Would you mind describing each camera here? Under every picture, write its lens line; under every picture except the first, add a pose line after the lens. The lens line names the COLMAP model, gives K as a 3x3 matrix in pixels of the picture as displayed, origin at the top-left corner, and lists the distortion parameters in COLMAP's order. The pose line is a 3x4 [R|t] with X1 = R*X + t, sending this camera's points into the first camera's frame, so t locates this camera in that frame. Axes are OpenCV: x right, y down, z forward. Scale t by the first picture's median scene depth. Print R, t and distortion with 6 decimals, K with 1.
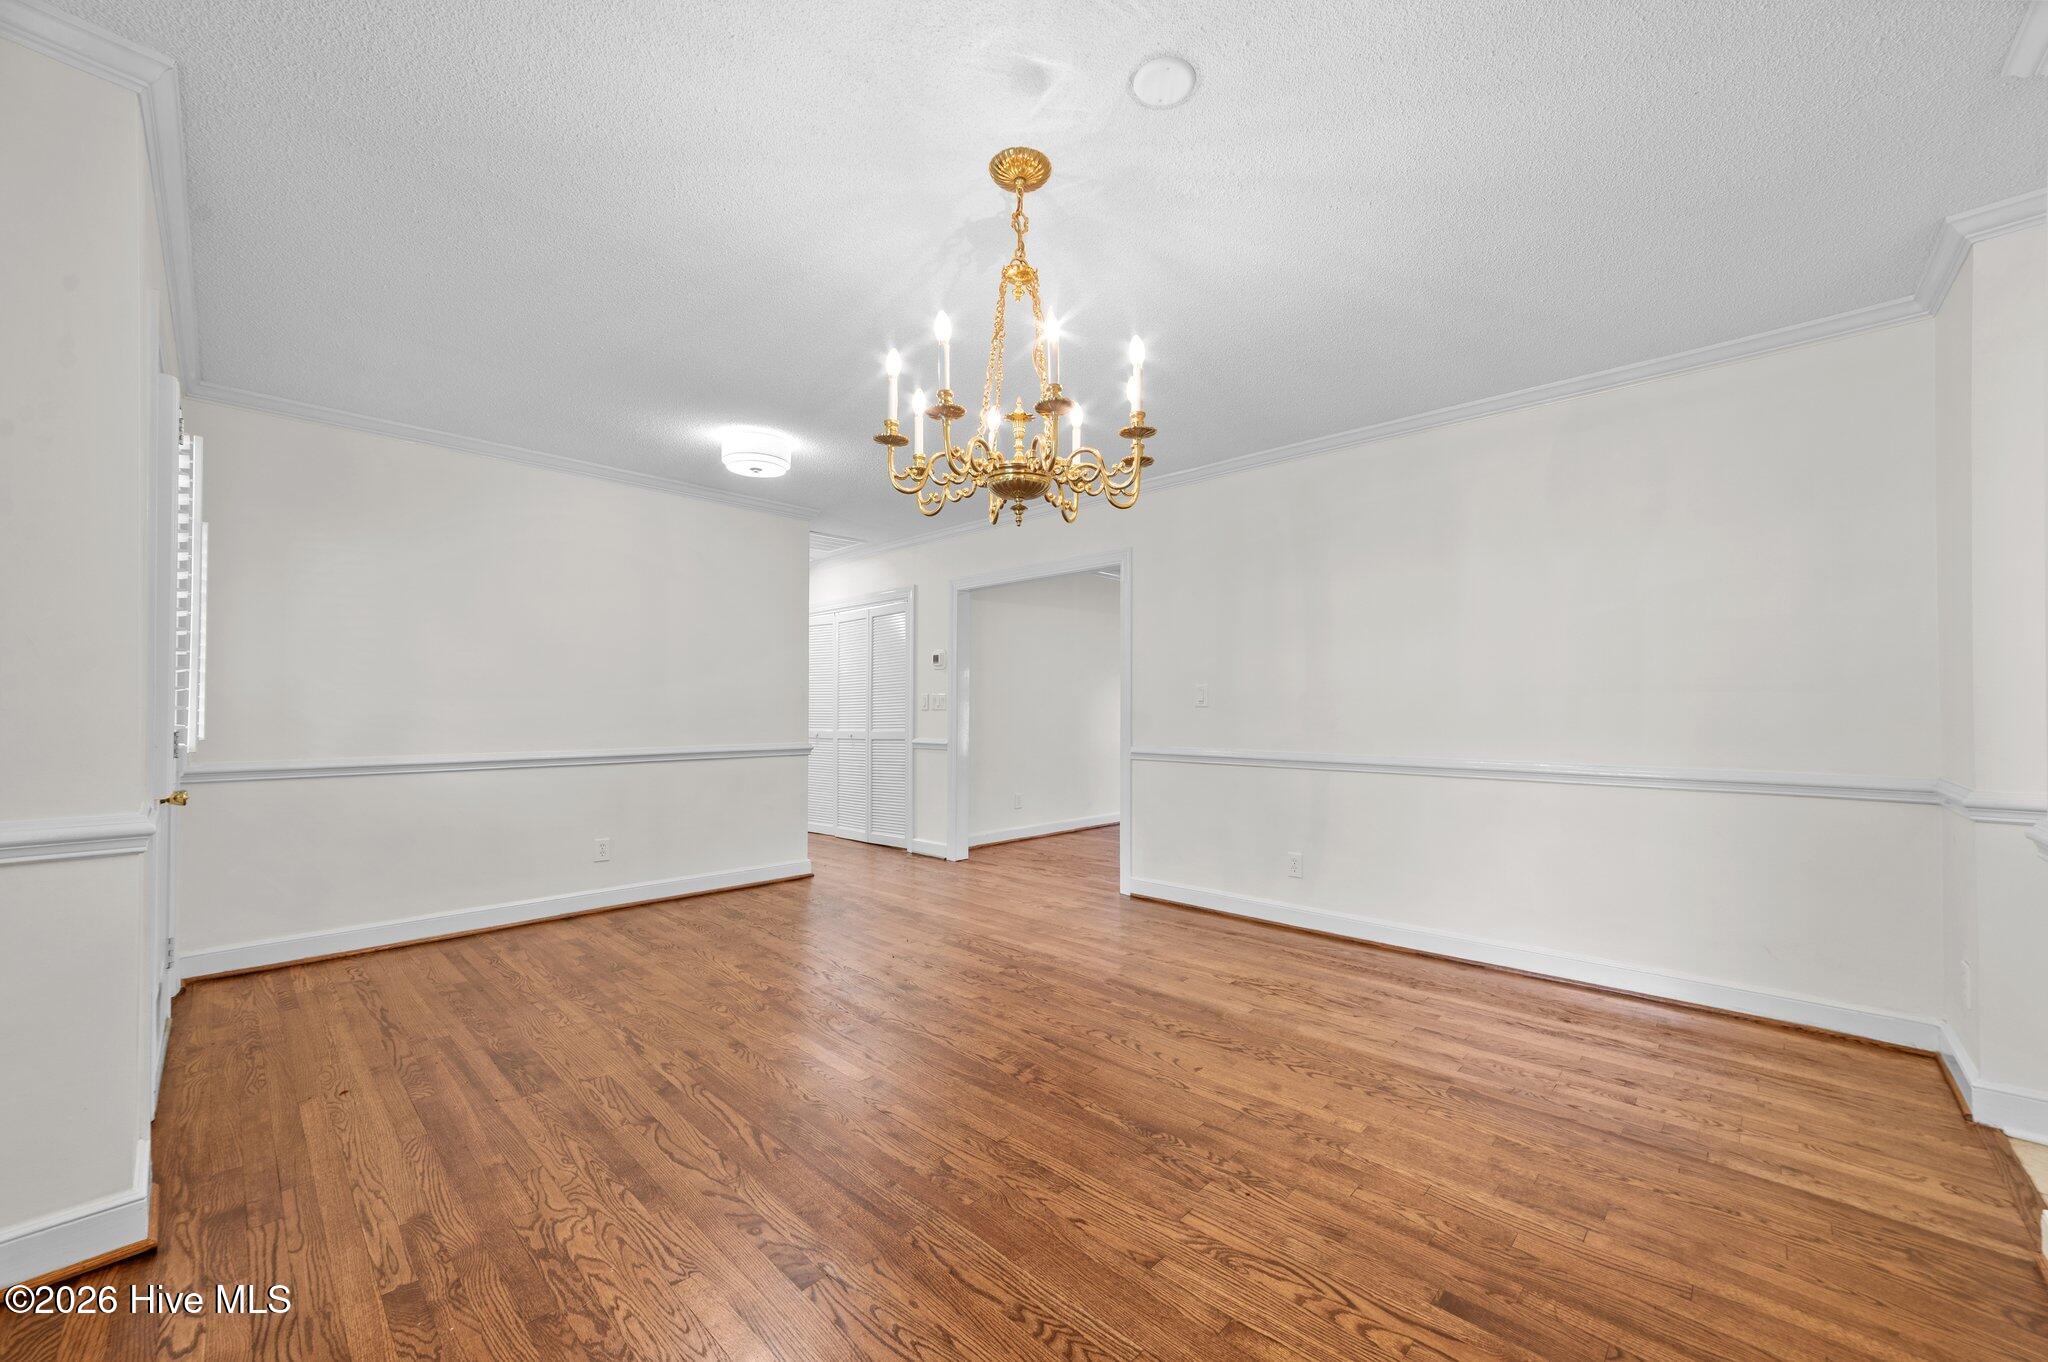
lens RADIAL K [[791.3, 0, 1032.2], [0, 791.3, 703.9], [0, 0, 1]] dist [-0.032472, 0.012539]
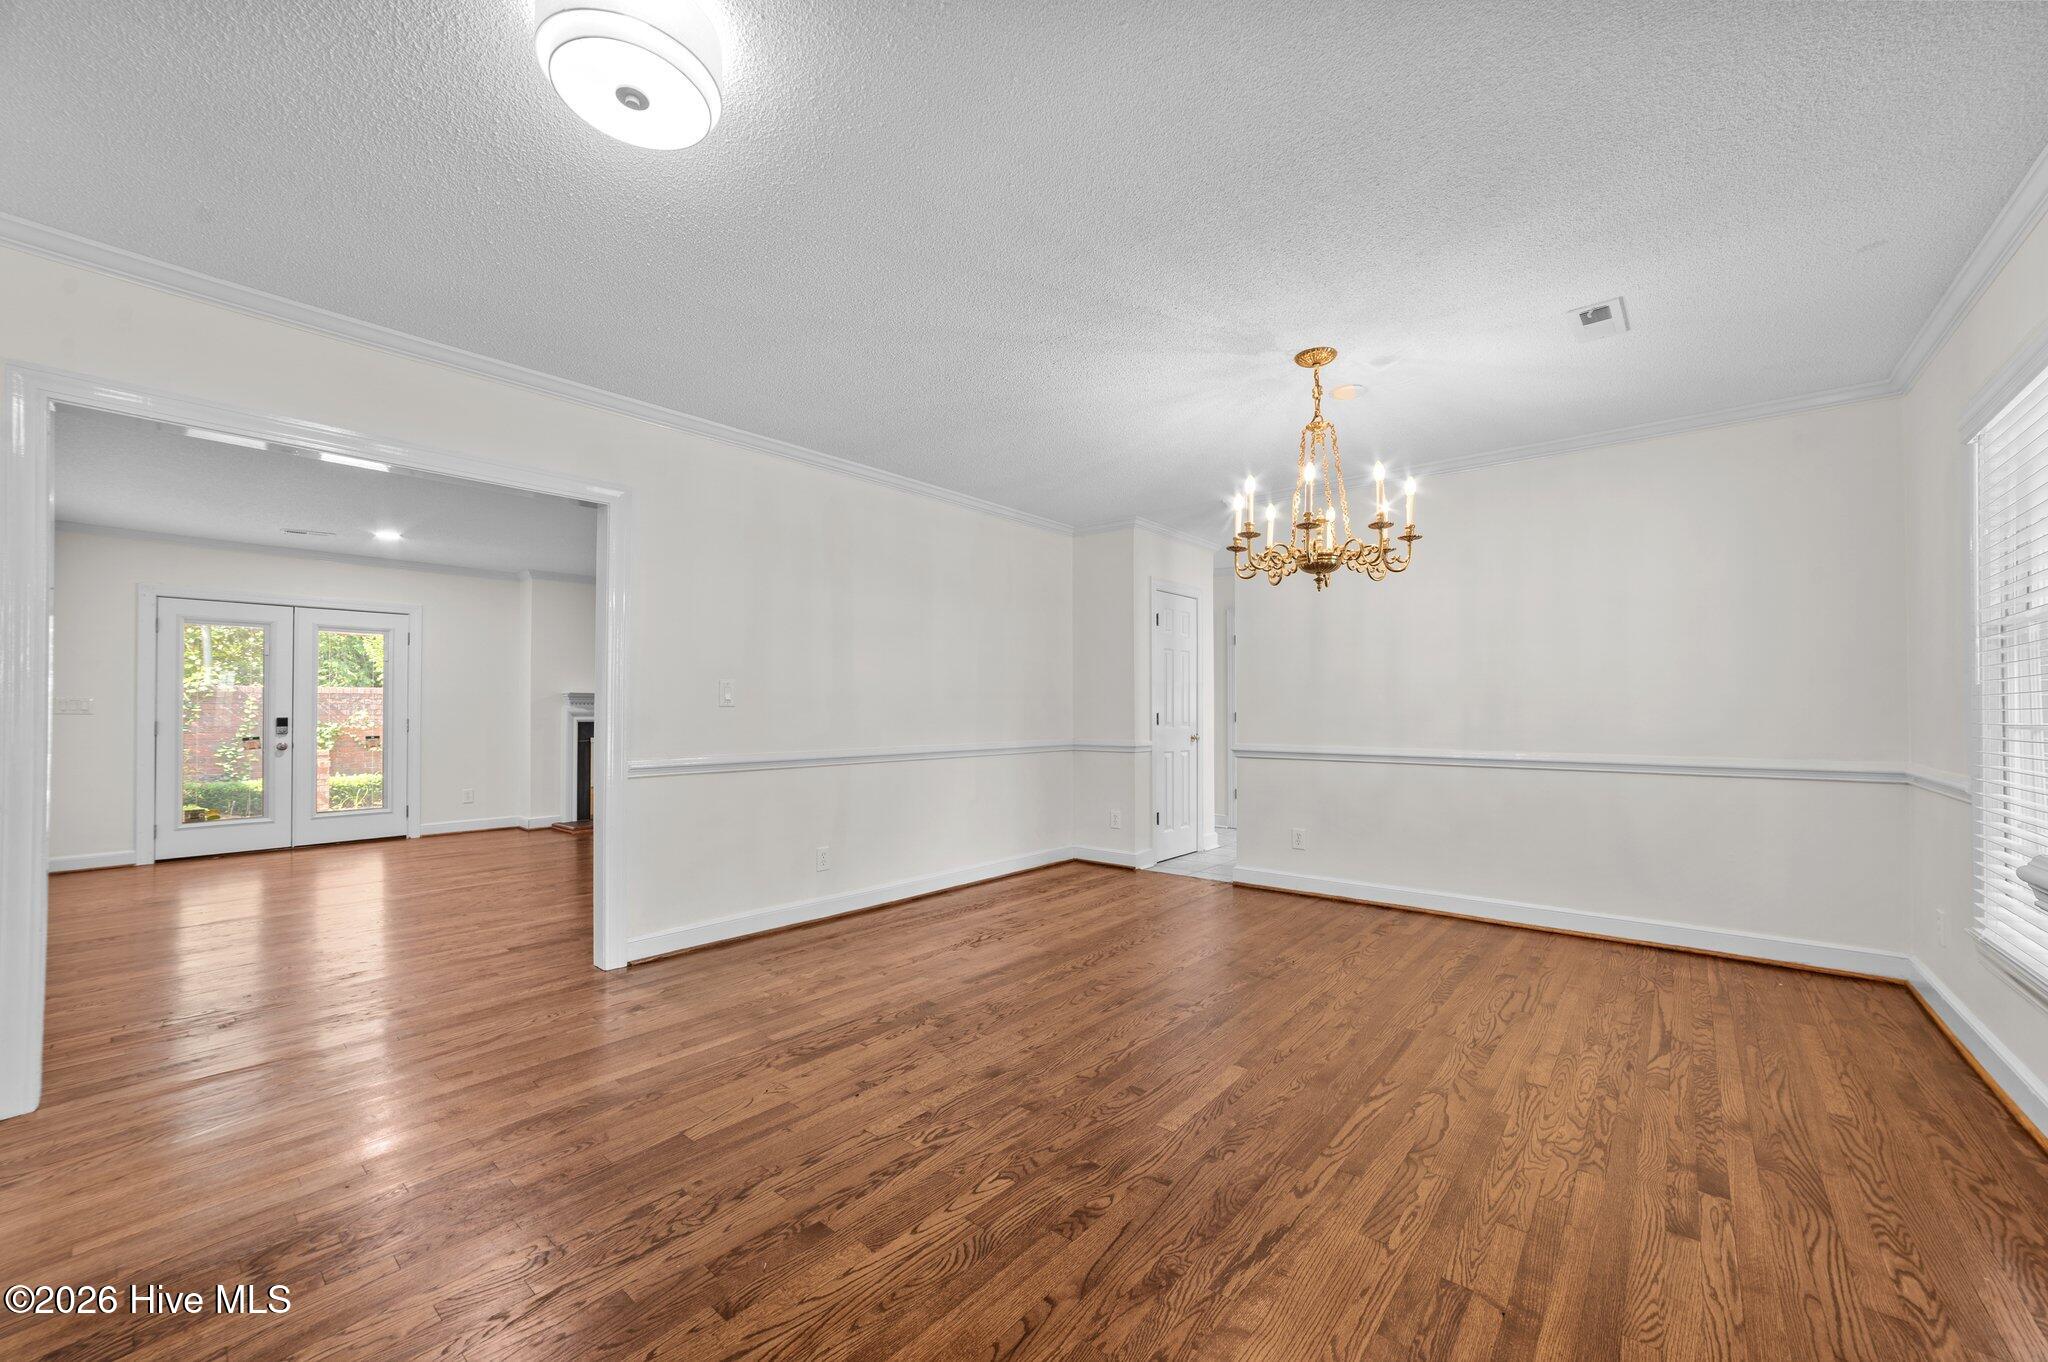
lens RADIAL K [[791.3, 0, 1032.2], [0, 791.3, 703.9], [0, 0, 1]] dist [-0.032472, 0.012539]
pose [[-0.065203, 0.007533, 0.997844, -0.954883], [-0.007689, 0.999938, -0.008051, 0.008557], [-0.997842, -0.008198, -0.065141, 1.047356]]
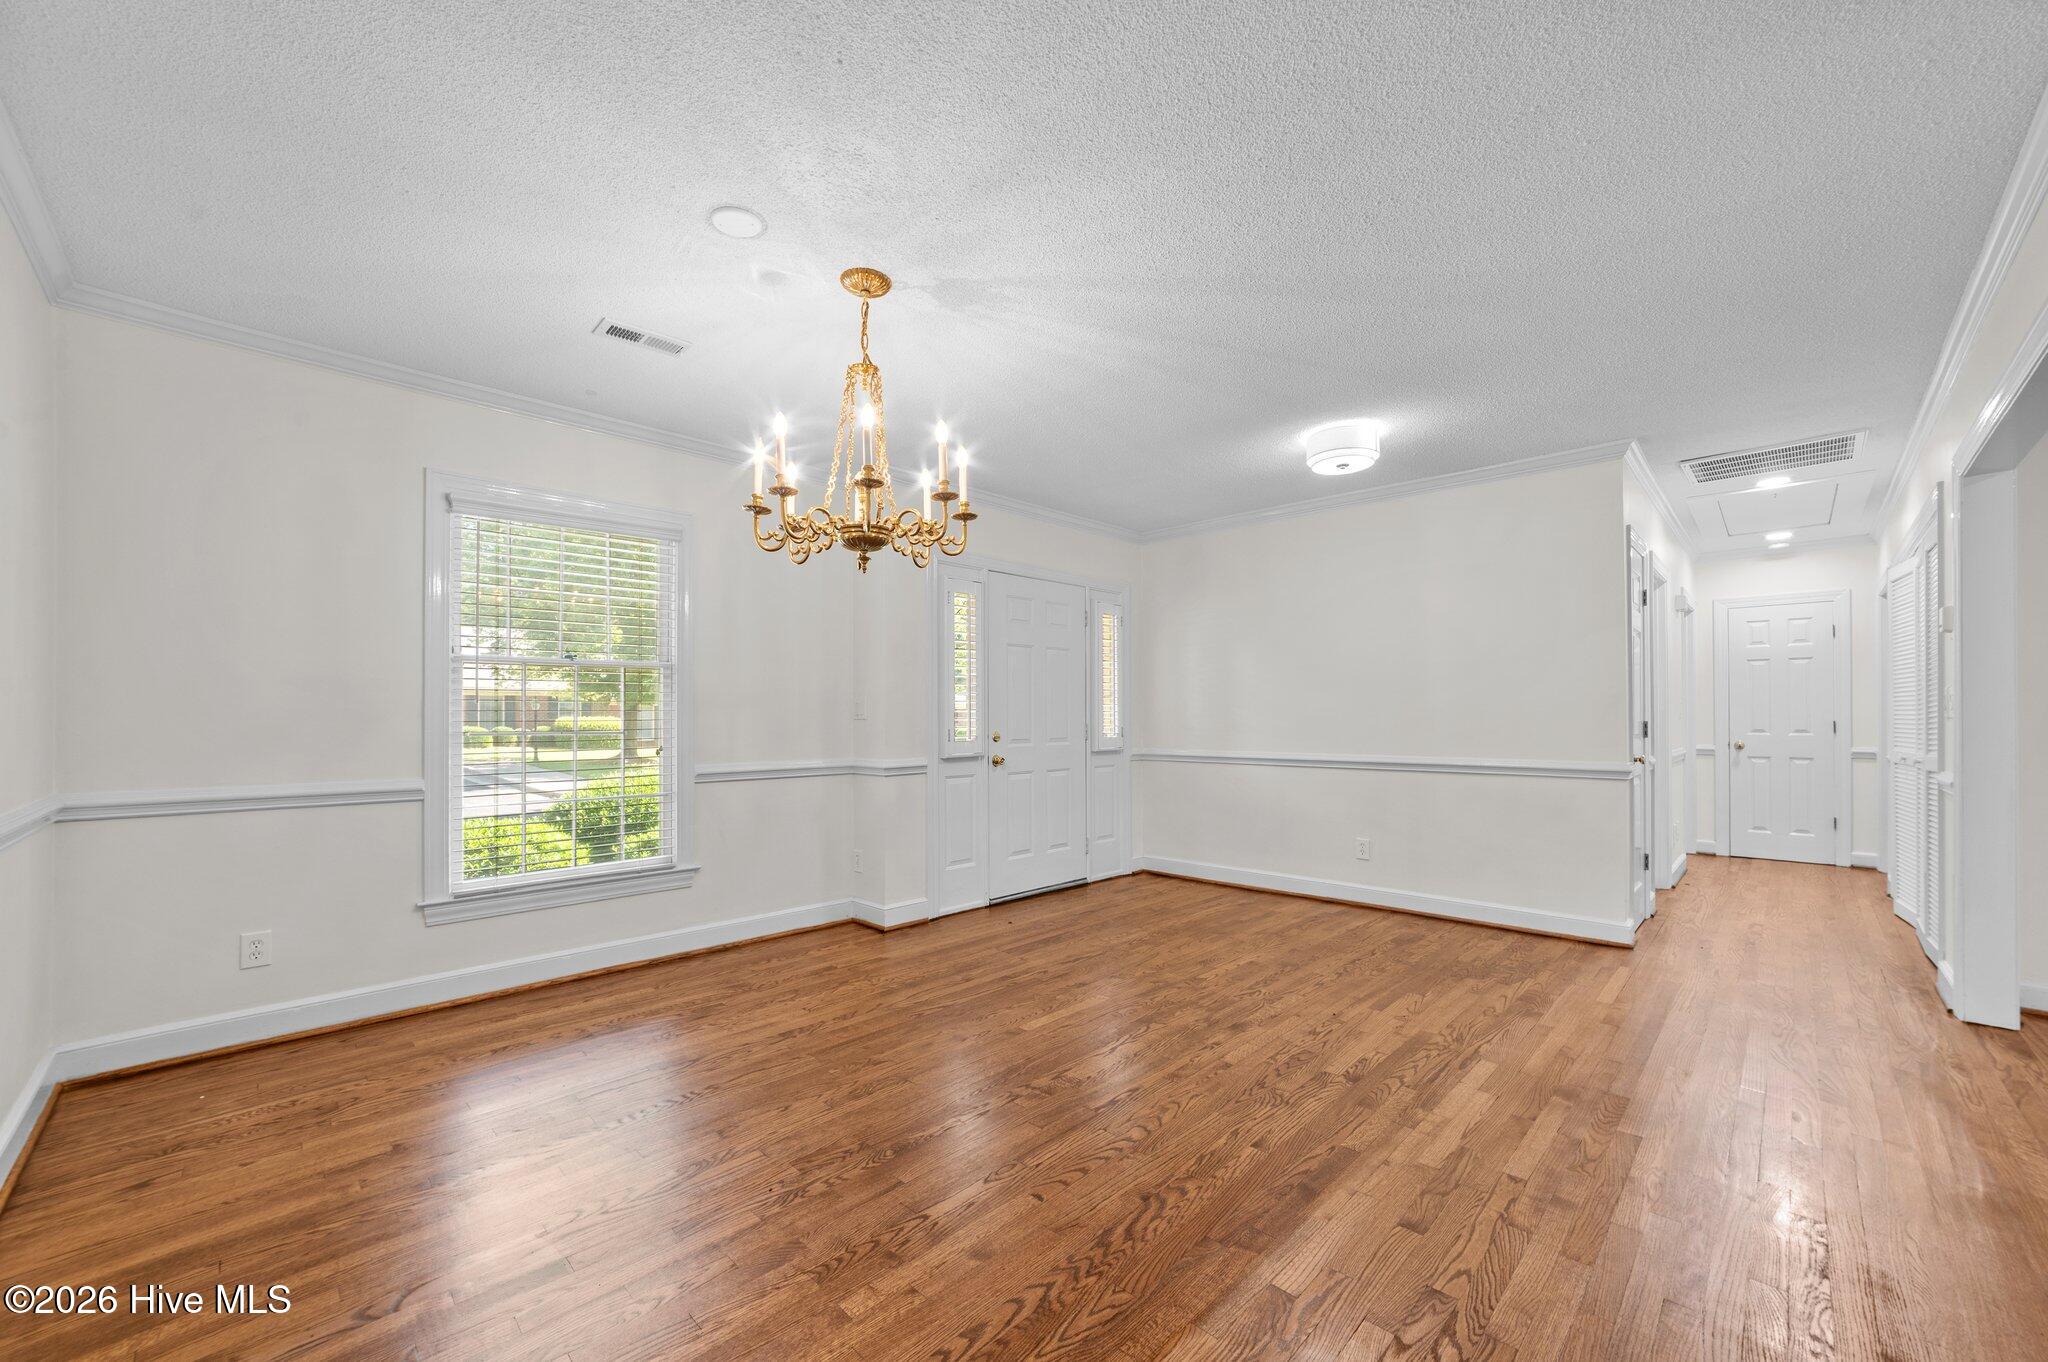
lens RADIAL K [[796.7, 0, 1031.1], [0, 796.7, 714.6], [0, 0, 1]] dist [-0.031739, 0.012988]
pose [[-0.018718, -0.005083, -0.999812, 0.776095], [0.011053, 0.999925, -0.005290, 0.004663], [0.999764, -0.011150, -0.018661, 0.810246]]
